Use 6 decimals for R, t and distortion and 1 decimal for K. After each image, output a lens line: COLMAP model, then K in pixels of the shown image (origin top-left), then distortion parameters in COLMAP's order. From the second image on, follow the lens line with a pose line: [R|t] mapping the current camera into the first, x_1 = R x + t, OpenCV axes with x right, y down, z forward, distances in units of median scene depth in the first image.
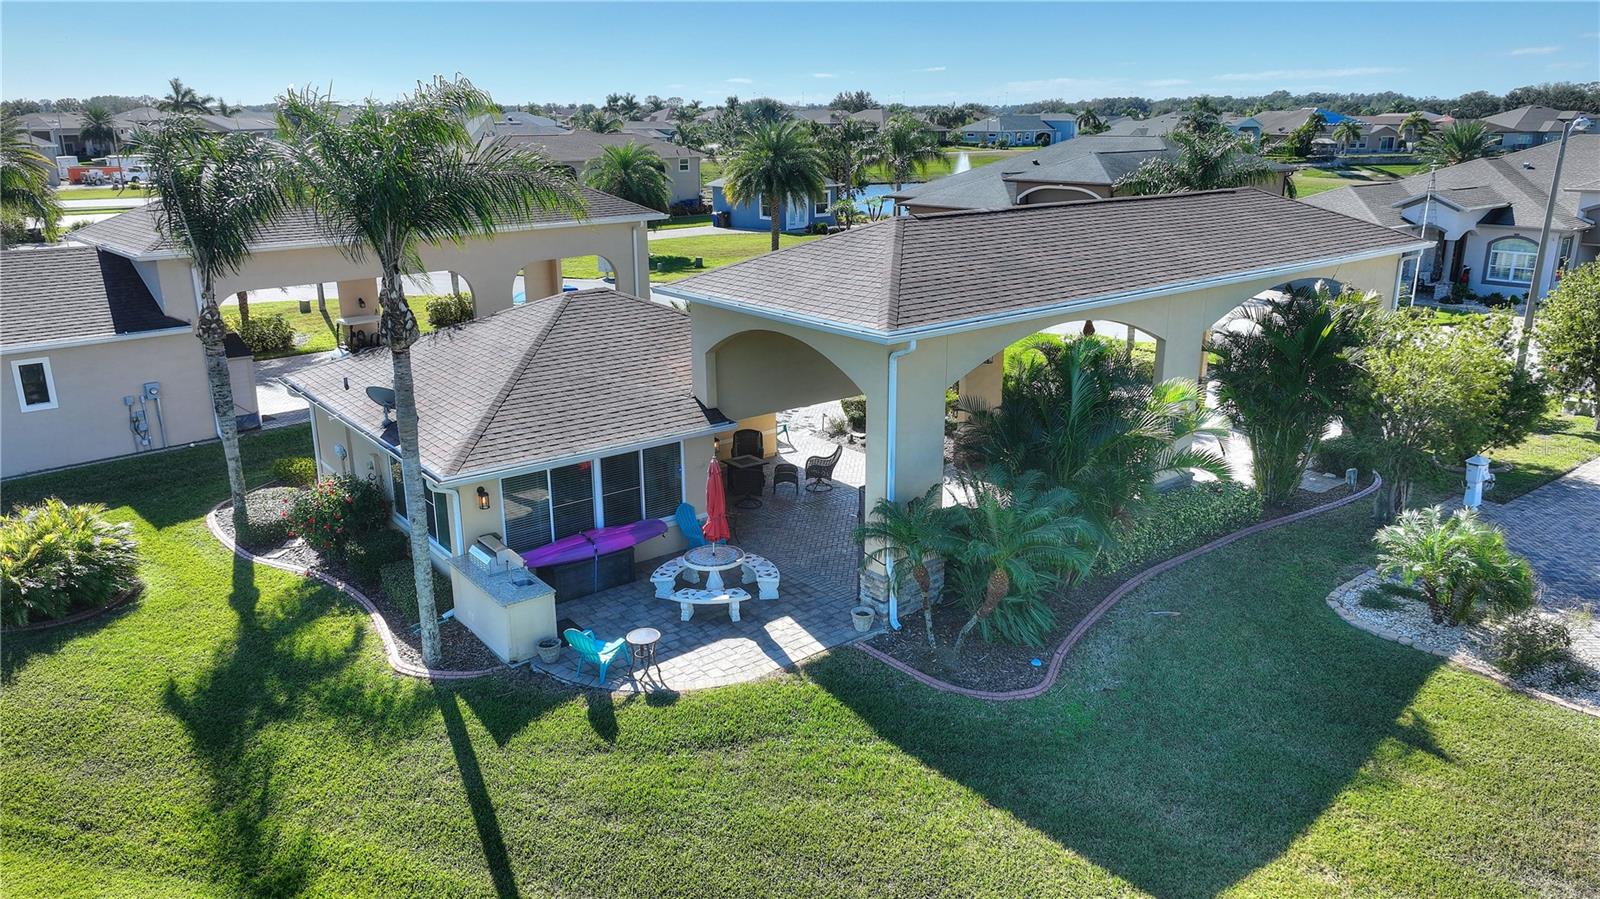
lens RADIAL K [[1109.0, 0, 800.0], [0, 1109.0, 449.5], [0, 0, 1]] dist [0.002010, 0.001698]
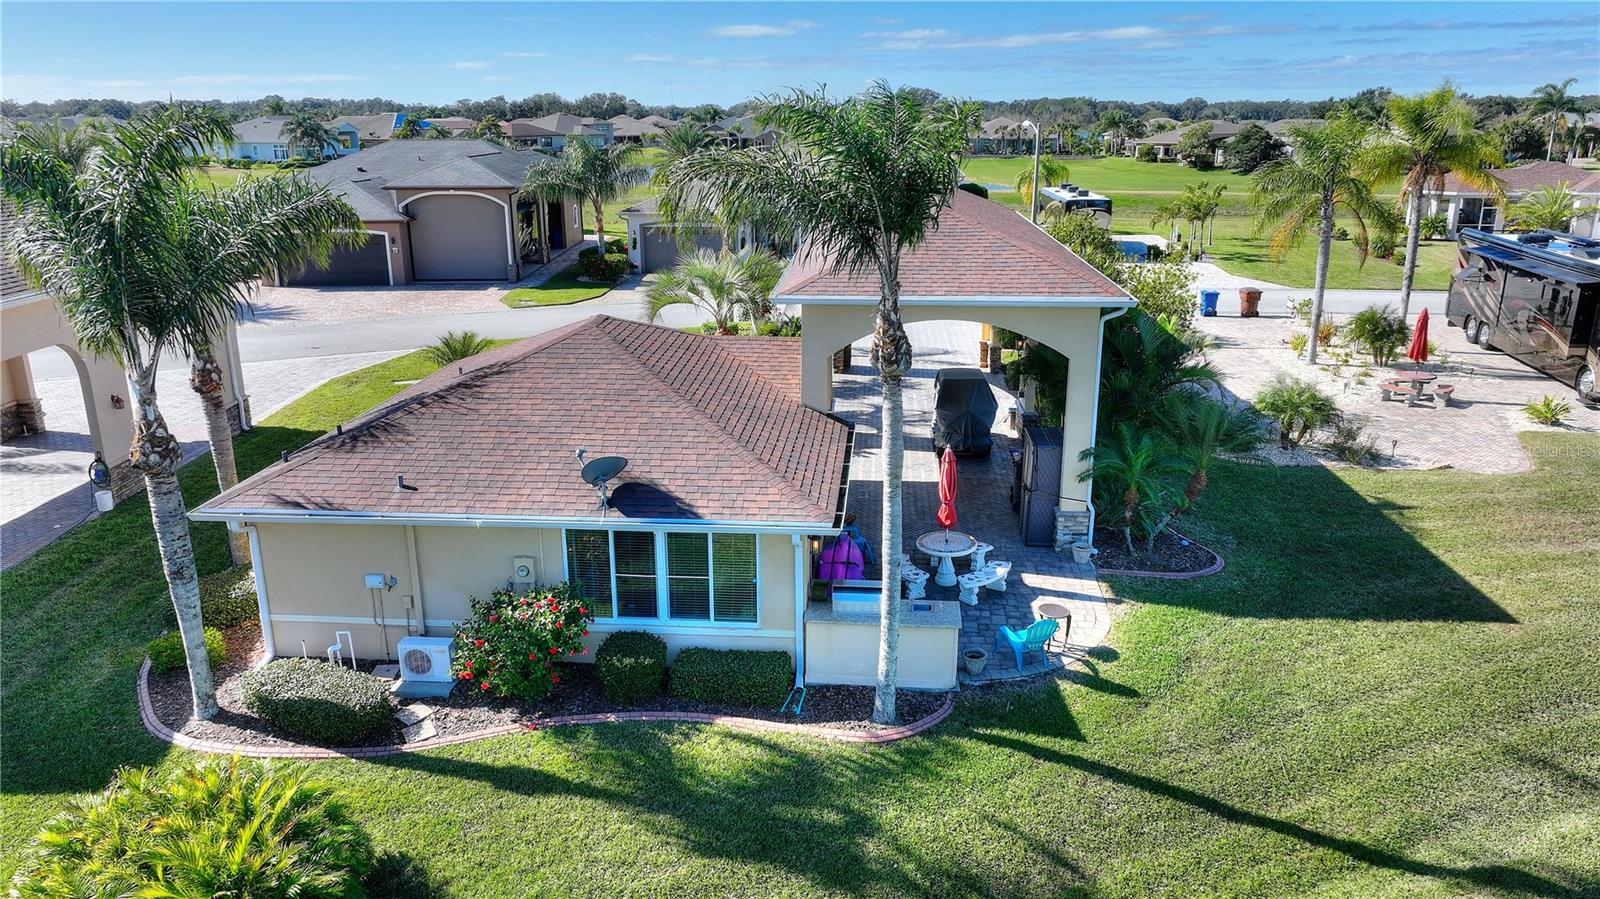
lens RADIAL K [[1122.7, 0, 800.0], [0, 1122.7, 449.5], [0, 0, 1]] dist [0.000244, 0.013148]
pose [[0.682915, -0.207287, 0.700471, -0.965138], [0.212676, 0.973775, 0.080818, -0.109868], [-0.698854, 0.093781, 0.709090, 0.384198]]
